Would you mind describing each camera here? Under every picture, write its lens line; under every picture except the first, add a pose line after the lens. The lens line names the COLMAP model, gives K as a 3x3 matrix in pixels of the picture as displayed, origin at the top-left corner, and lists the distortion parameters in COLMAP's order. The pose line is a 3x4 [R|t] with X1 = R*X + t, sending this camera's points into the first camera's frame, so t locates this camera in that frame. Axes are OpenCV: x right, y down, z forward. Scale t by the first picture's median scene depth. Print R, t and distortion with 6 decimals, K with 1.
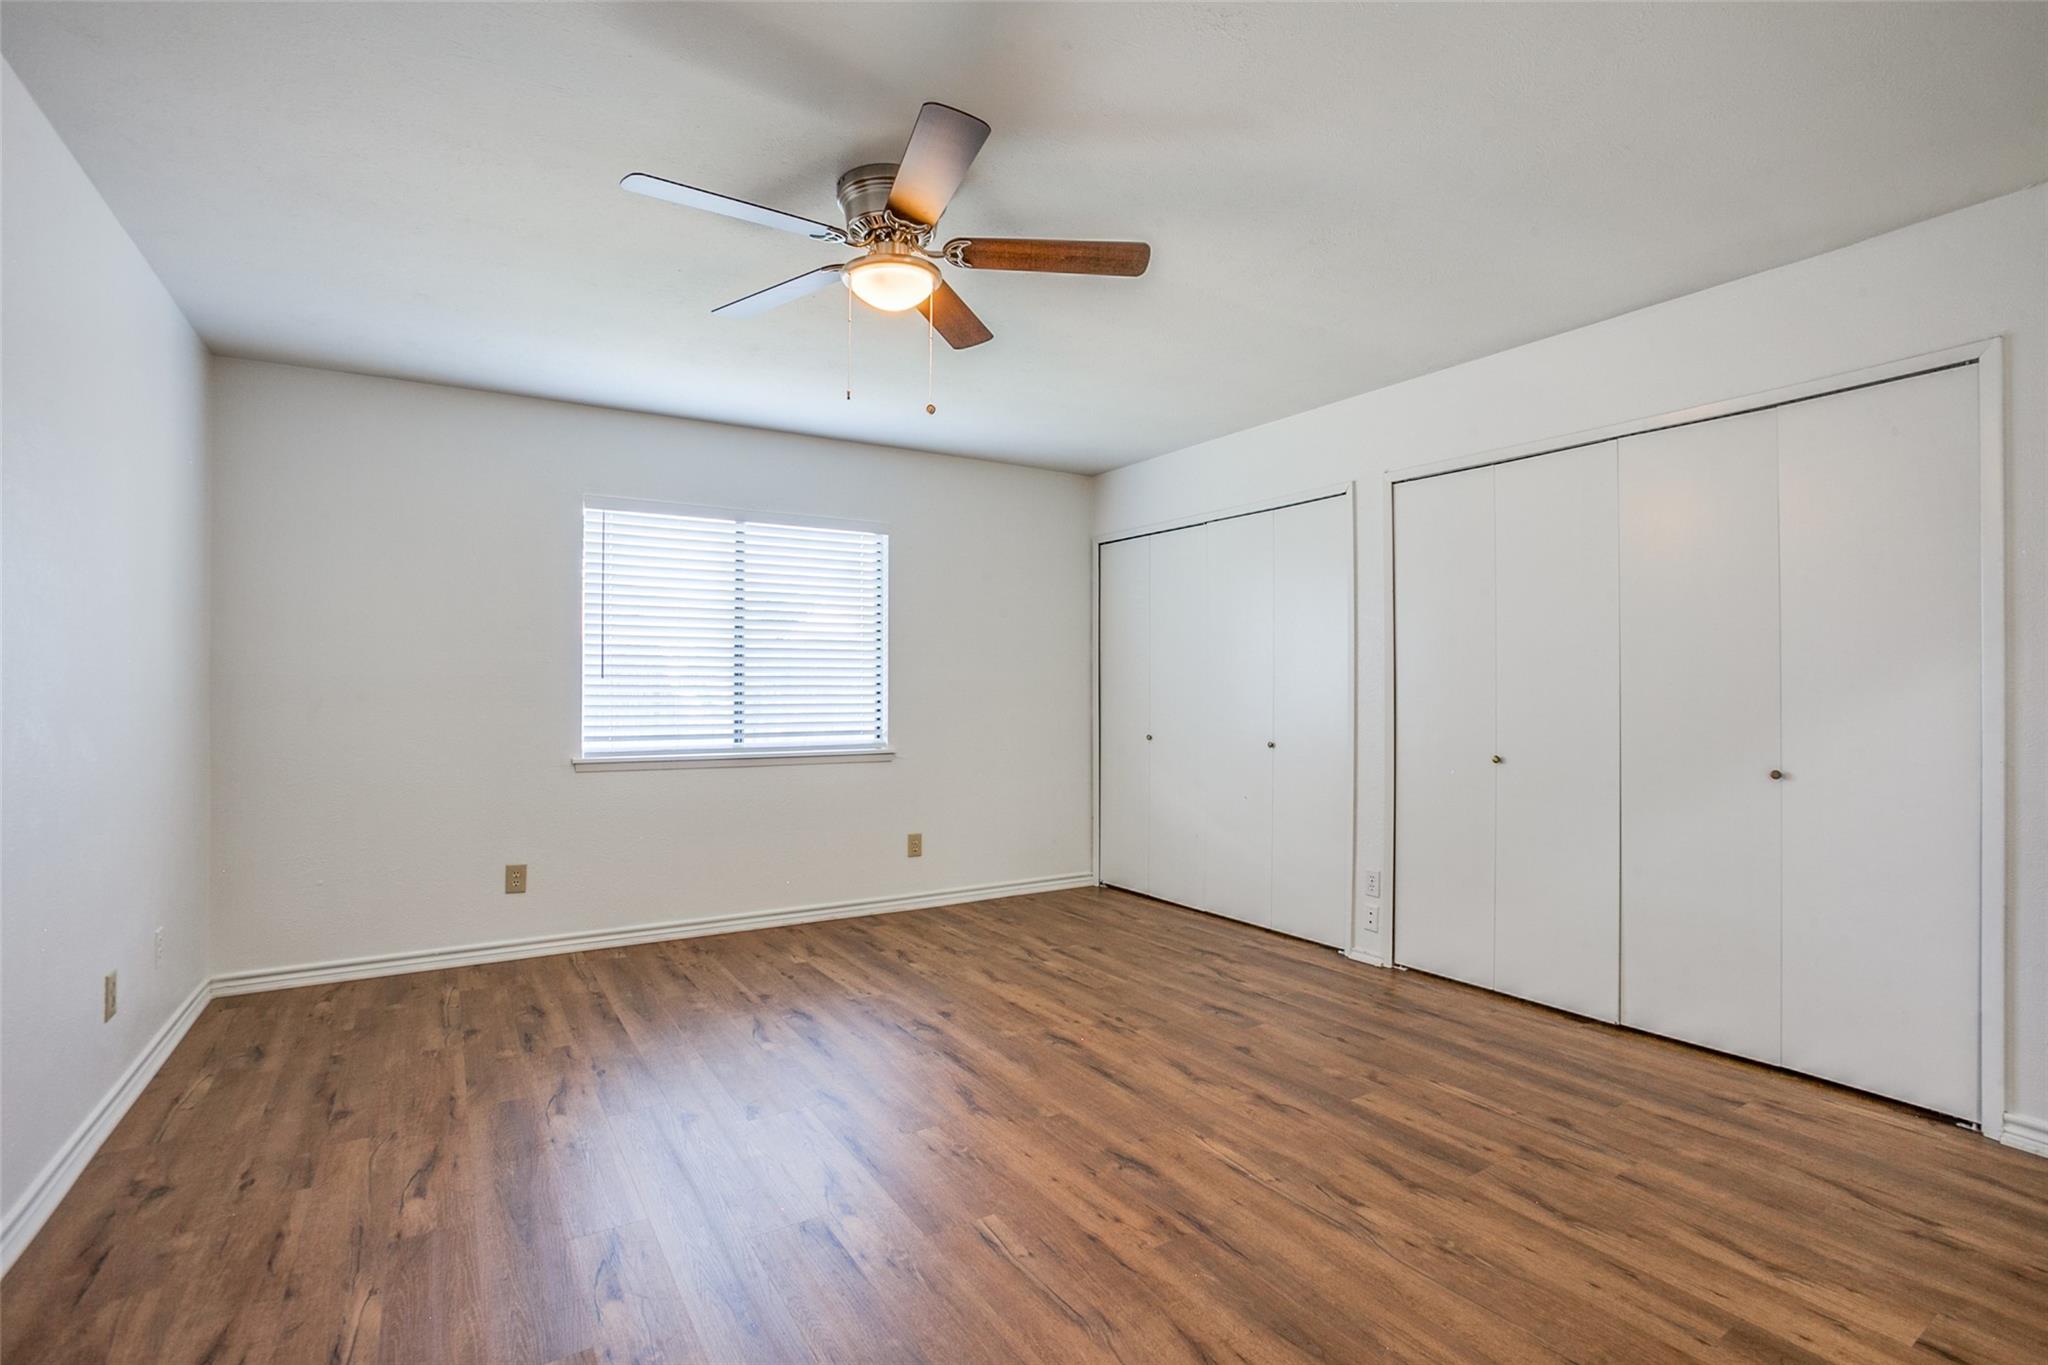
lens RADIAL K [[939.8, 0, 1025.3], [0, 939.8, 633.0], [0, 0, 1]] dist [-0.072370, 0.030506]
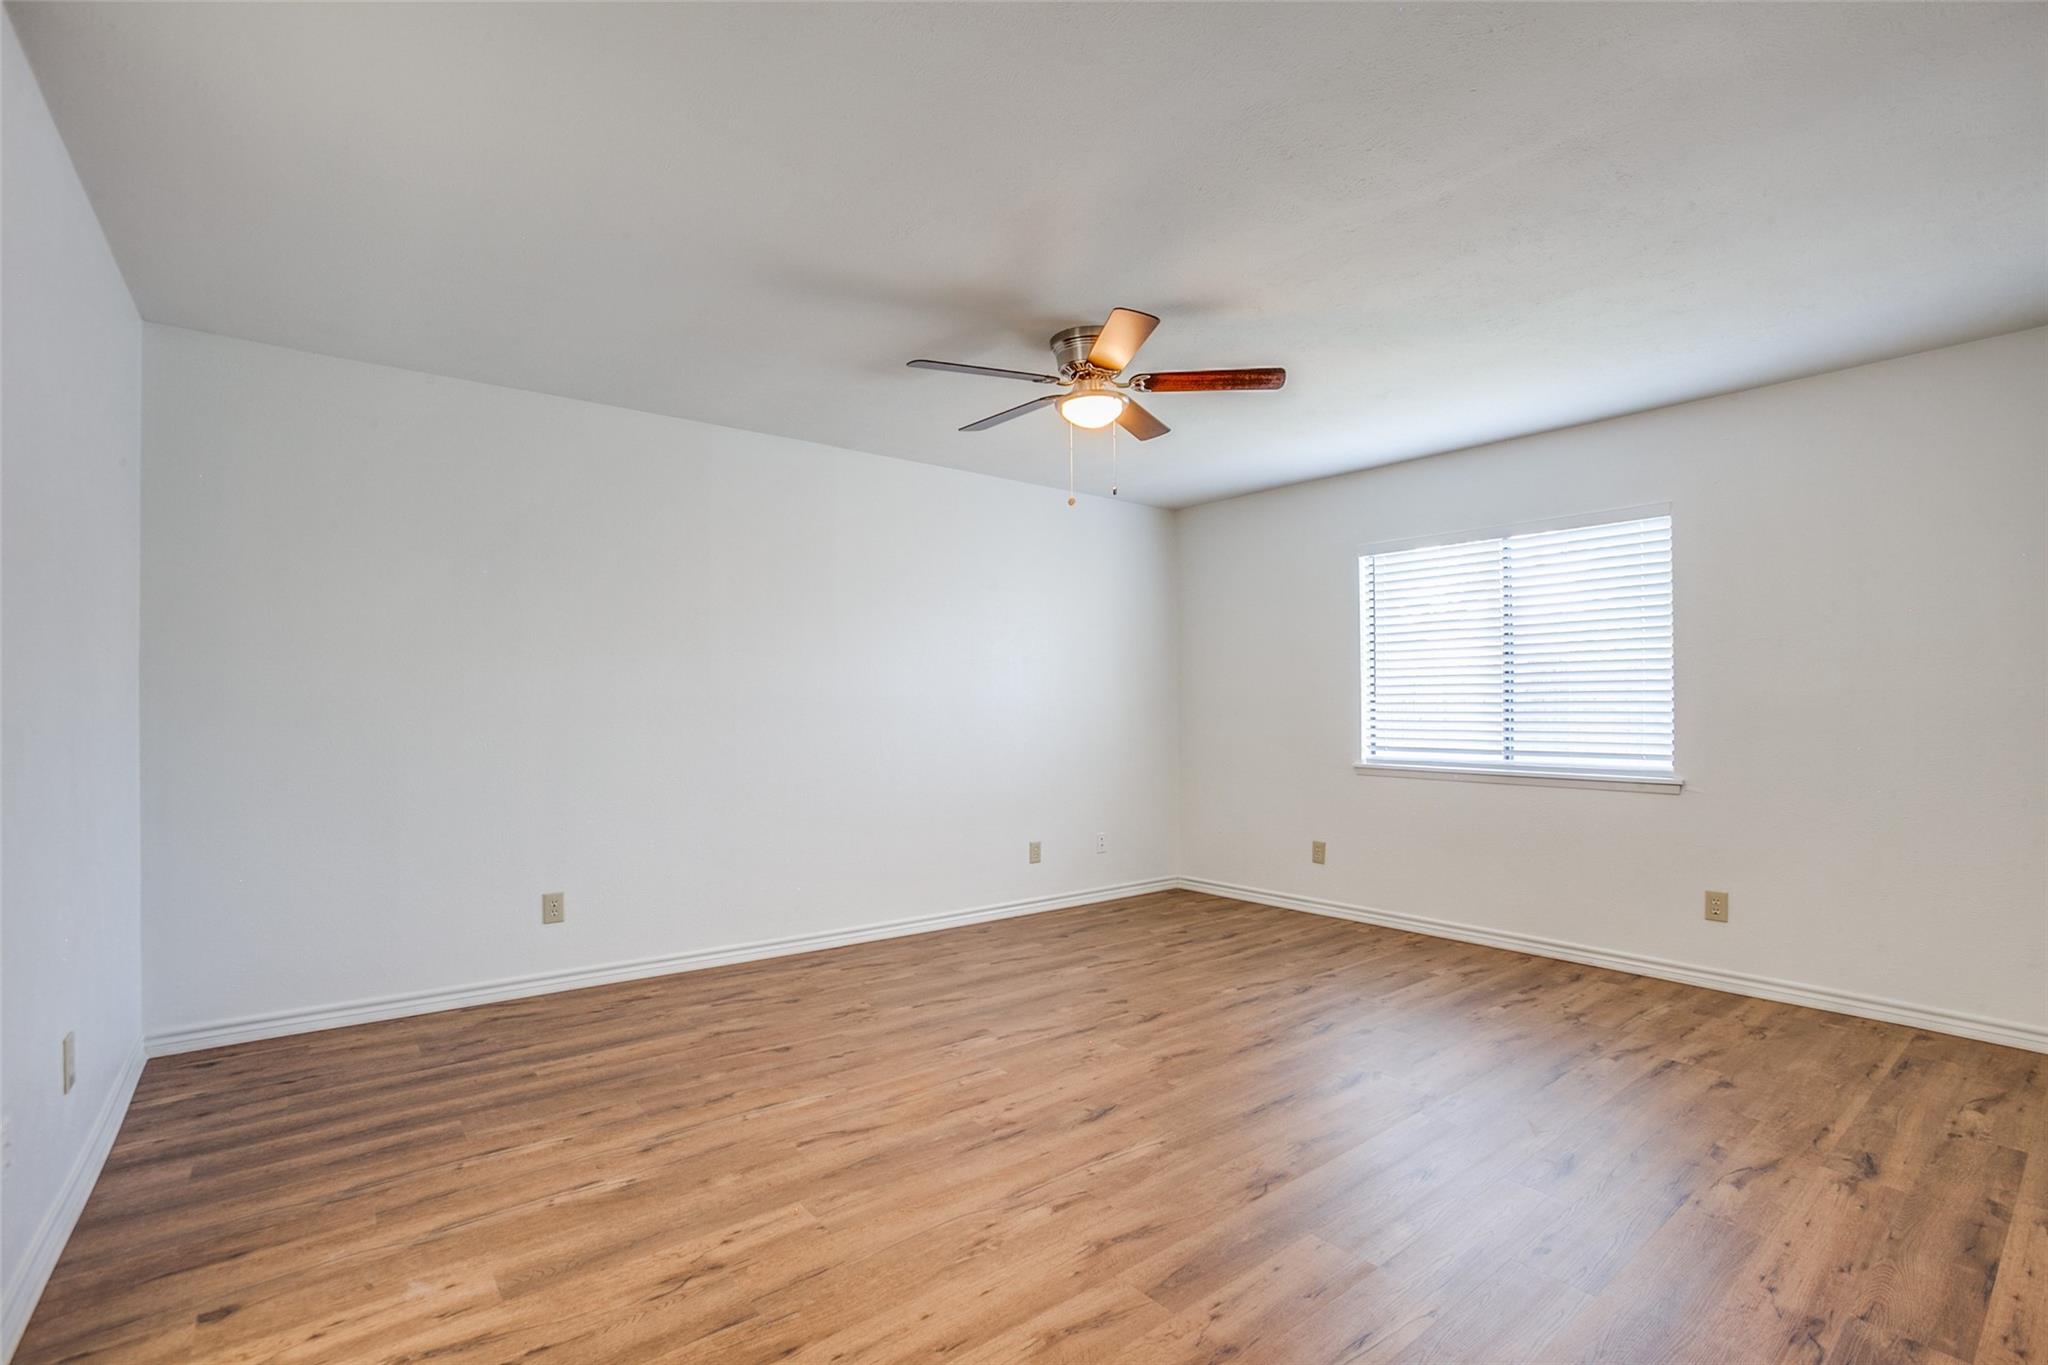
lens RADIAL K [[939.8, 0, 1025.3], [0, 939.8, 633.0], [0, 0, 1]] dist [-0.072370, 0.030506]
pose [[0.113406, -0.078490, -0.990444, 0.720417], [0.058238, 0.995686, -0.072238, 0.027850], [0.991840, -0.049489, 0.117487, 0.441631]]
